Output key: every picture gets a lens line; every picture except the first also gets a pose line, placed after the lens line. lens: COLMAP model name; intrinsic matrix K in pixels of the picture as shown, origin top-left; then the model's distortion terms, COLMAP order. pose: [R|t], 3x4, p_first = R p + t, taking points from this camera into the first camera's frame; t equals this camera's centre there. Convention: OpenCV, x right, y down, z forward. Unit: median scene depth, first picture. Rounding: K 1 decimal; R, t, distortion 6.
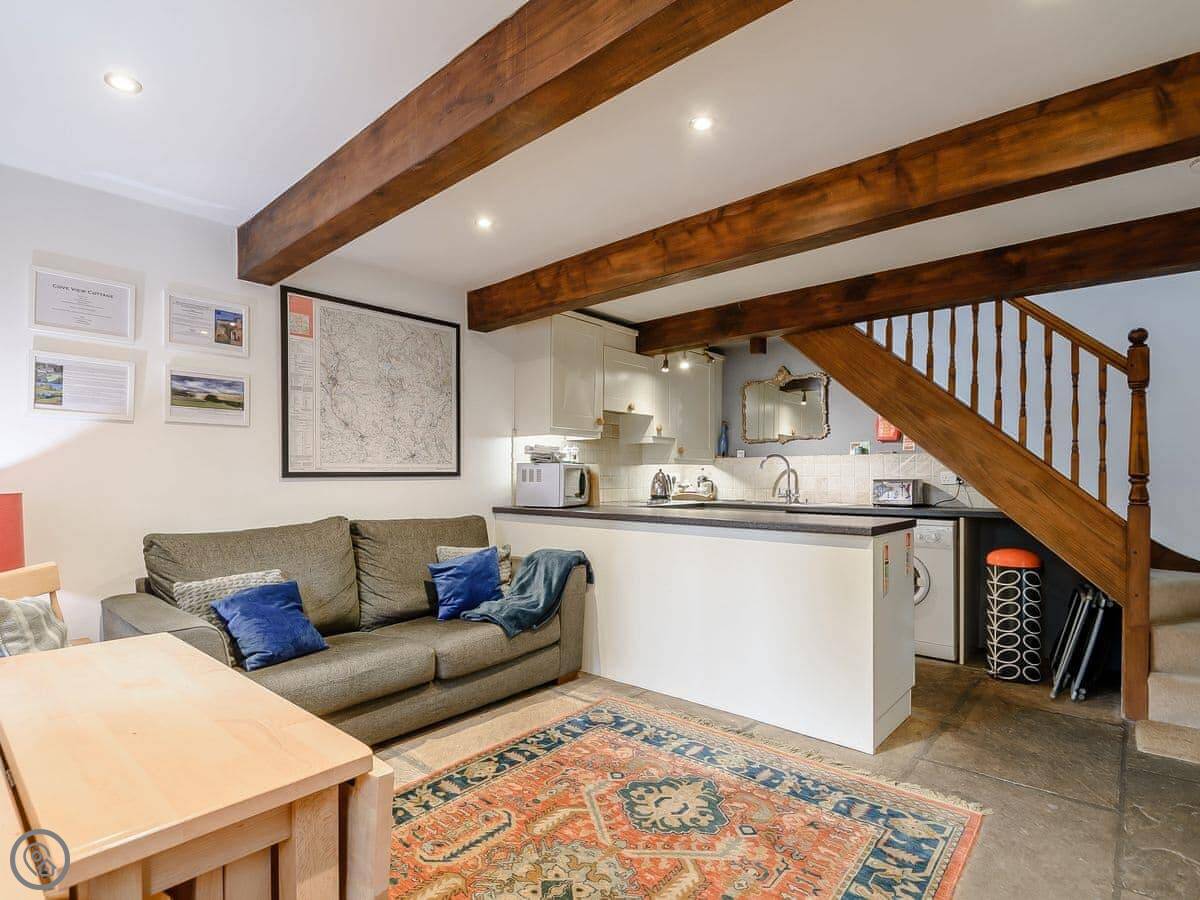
lens RADIAL K [[604.9, 0, 603.7], [0, 604.9, 474.9], [0, 0, 1]] dist [0.008967, -0.012650]
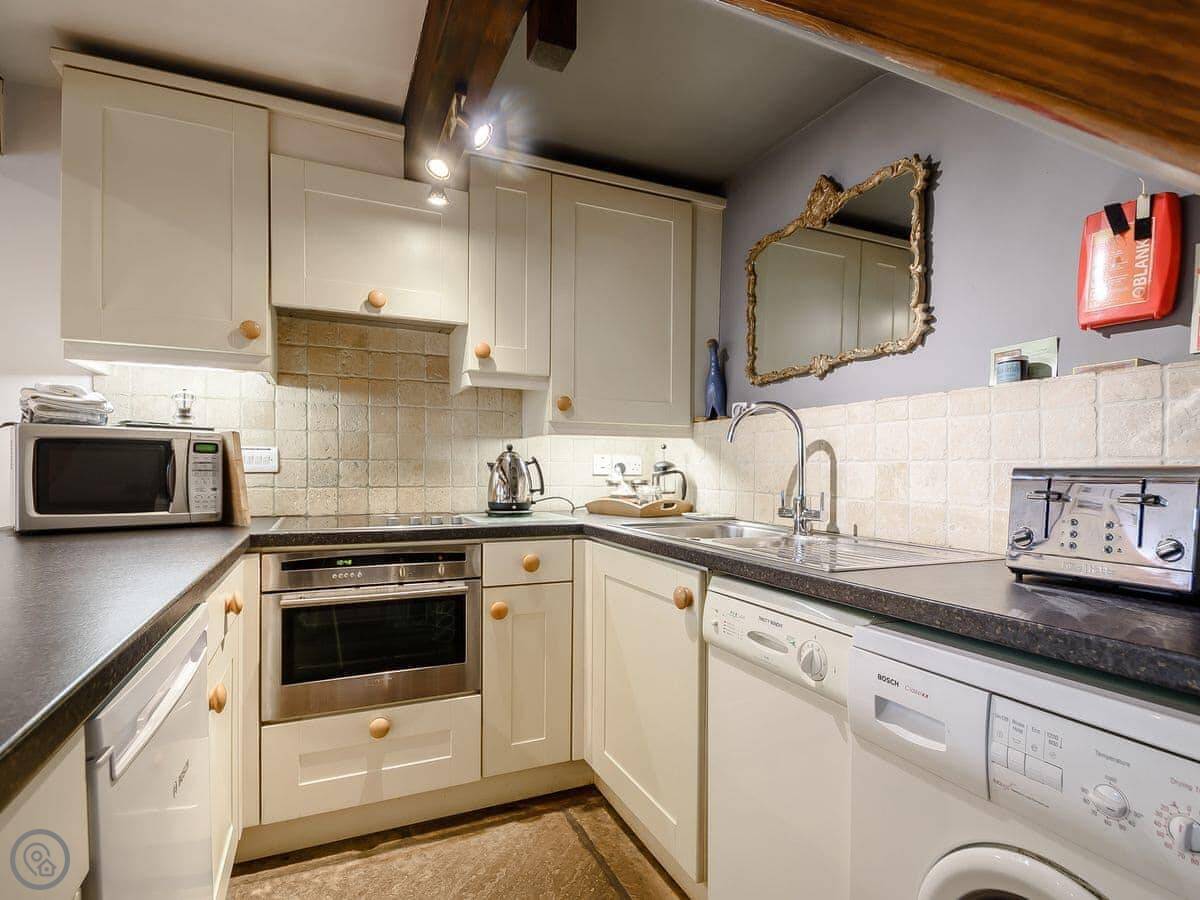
lens RADIAL K [[604.9, 0, 593.6], [0, 604.9, 475.7], [0, 0, 1]] dist [0.008967, -0.012650]
pose [[0.907150, 0.009676, -0.420697, 0.528506], [-0.003194, 0.999865, 0.016109, 0.009073], [0.420796, -0.013269, 0.907058, 0.944995]]
